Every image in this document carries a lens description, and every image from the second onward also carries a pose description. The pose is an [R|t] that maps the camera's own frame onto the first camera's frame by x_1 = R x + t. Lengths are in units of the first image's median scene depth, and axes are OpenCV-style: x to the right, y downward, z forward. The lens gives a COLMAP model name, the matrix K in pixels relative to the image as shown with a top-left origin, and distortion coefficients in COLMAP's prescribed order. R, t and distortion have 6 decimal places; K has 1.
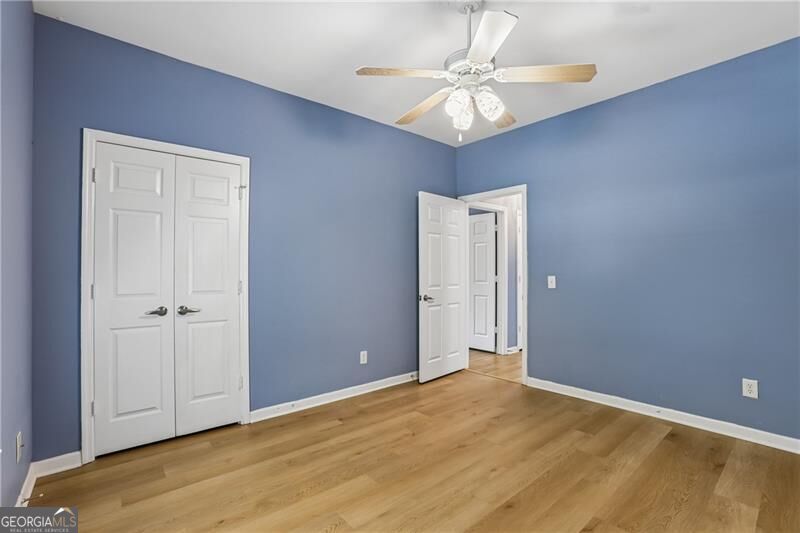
lens RADIAL K [[368.9, 0, 400.0], [0, 368.9, 266.5], [0, 0, 1]] dist [-0.000528, 0.000043]
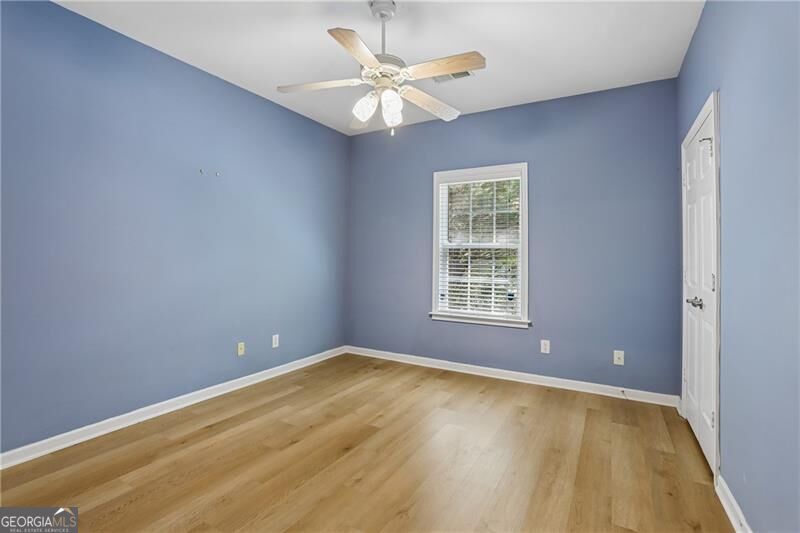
lens RADIAL K [[368.9, 0, 400.0], [0, 368.9, 266.5], [0, 0, 1]] dist [-0.000528, 0.000043]
pose [[-0.942532, -0.003268, -0.334100, 0.485215], [-0.004196, 0.999989, 0.002054, 0.034017], [0.334090, 0.003338, -0.942535, 1.977273]]
